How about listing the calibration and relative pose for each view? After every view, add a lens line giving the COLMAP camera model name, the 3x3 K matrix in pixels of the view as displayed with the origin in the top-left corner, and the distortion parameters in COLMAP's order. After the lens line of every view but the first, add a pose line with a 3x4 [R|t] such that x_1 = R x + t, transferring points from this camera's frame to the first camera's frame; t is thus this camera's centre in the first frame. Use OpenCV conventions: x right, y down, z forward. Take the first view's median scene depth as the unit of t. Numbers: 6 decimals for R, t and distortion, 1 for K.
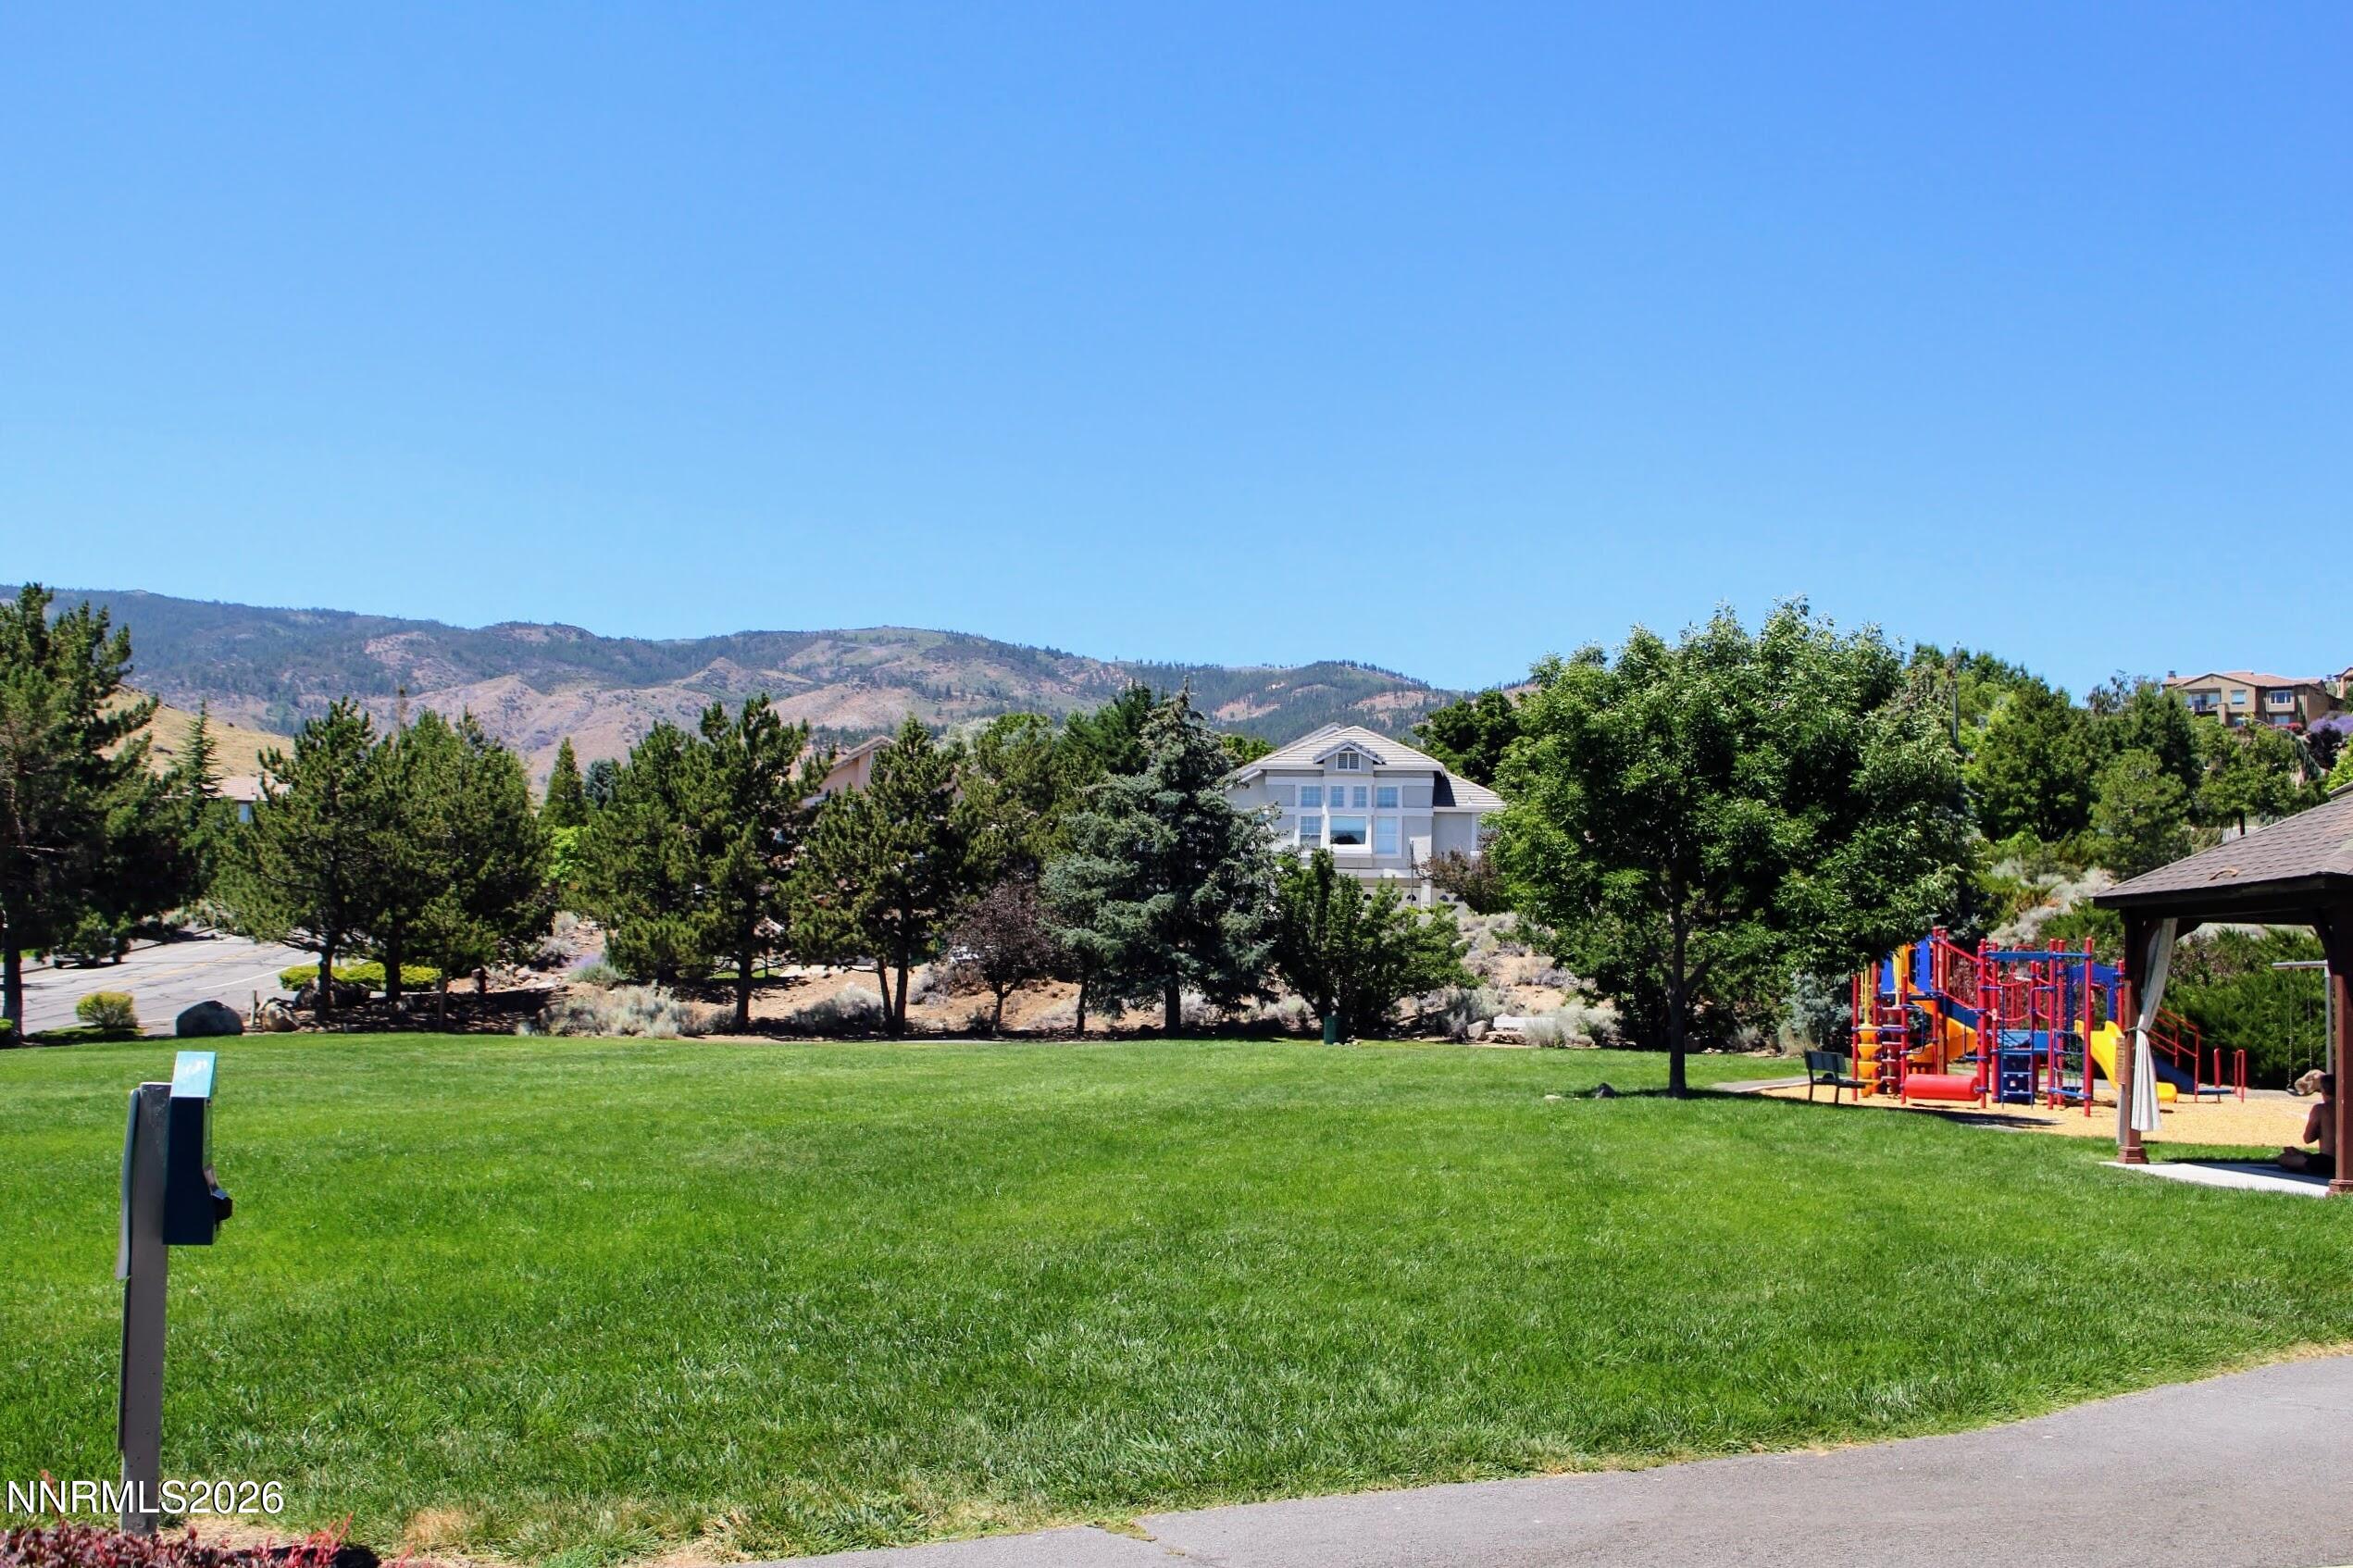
lens RADIAL K [[2609.0, 0, 1176.5], [0, 2609.0, 784.0], [0, 0, 1]] dist [-0.108017, 0.001969]
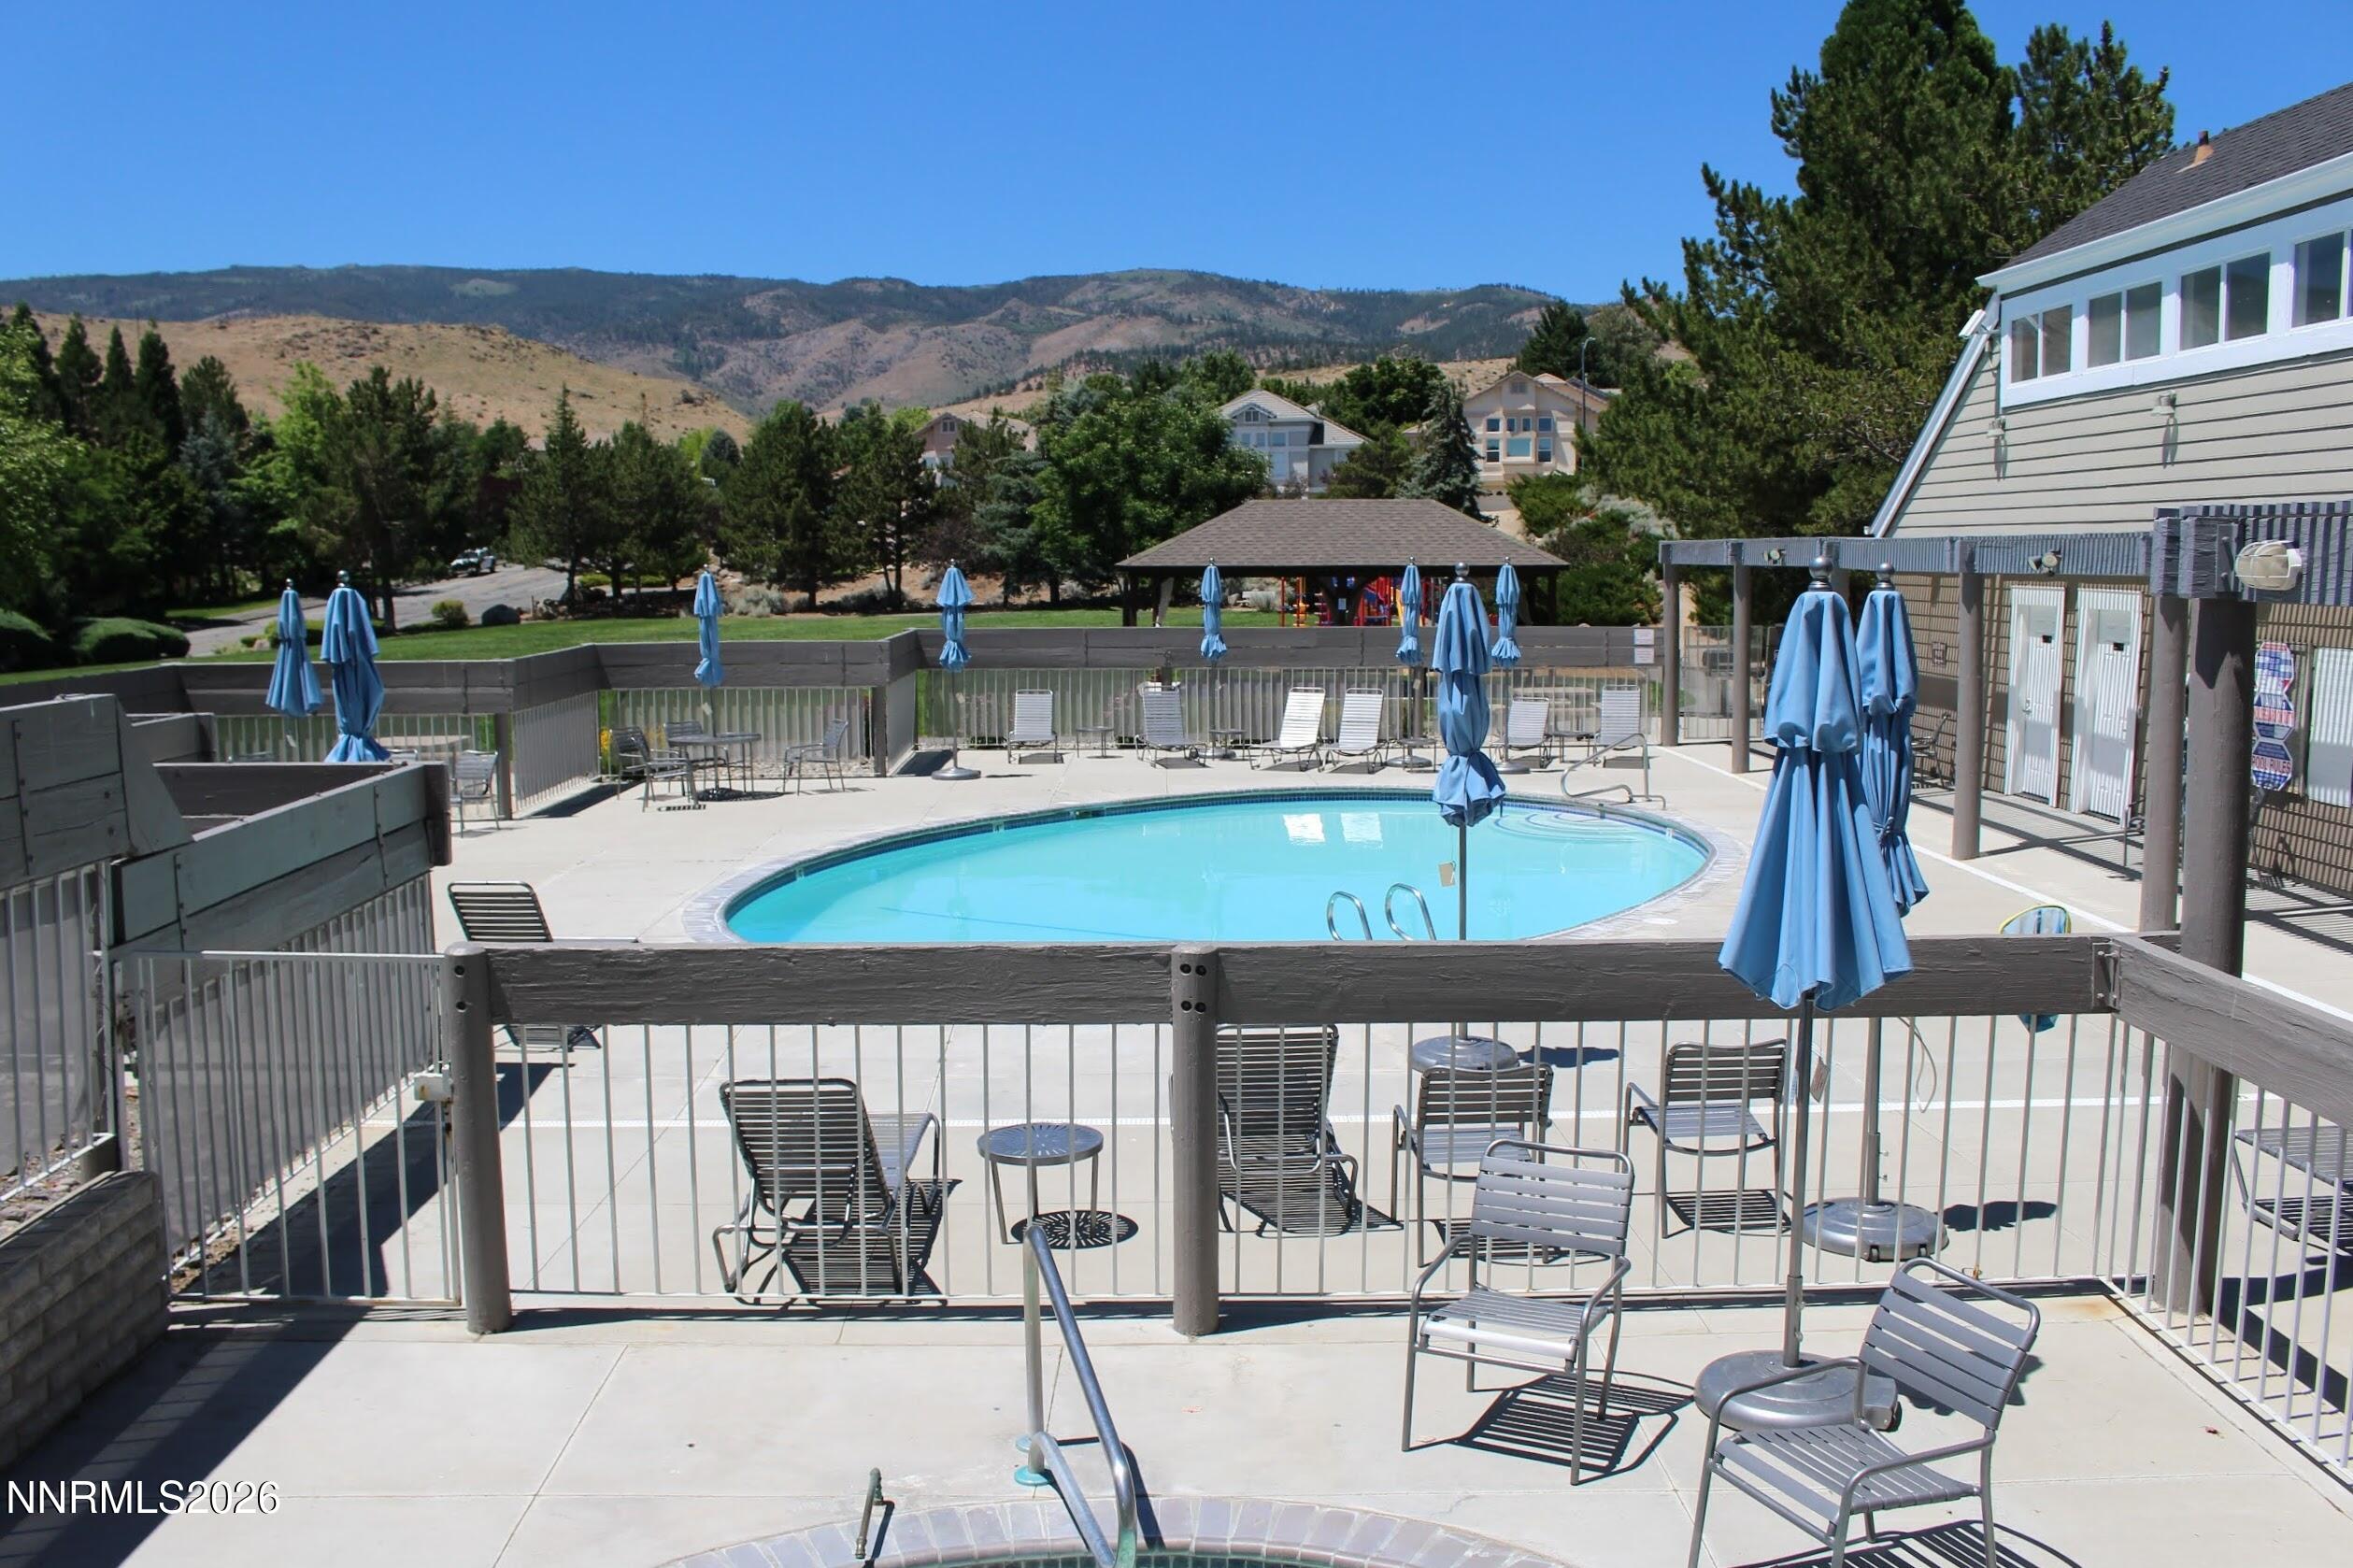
lens RADIAL K [[1997.3, 0, 1154.6], [0, 1997.3, 772.7], [0, 0, 1]] dist [-0.146750, 0.111704]
pose [[0.993818, -0.013615, -0.110183, 0.195528], [0.034314, 0.981528, 0.188218, -0.036362], [0.105585, -0.190835, 0.975927, -0.252674]]
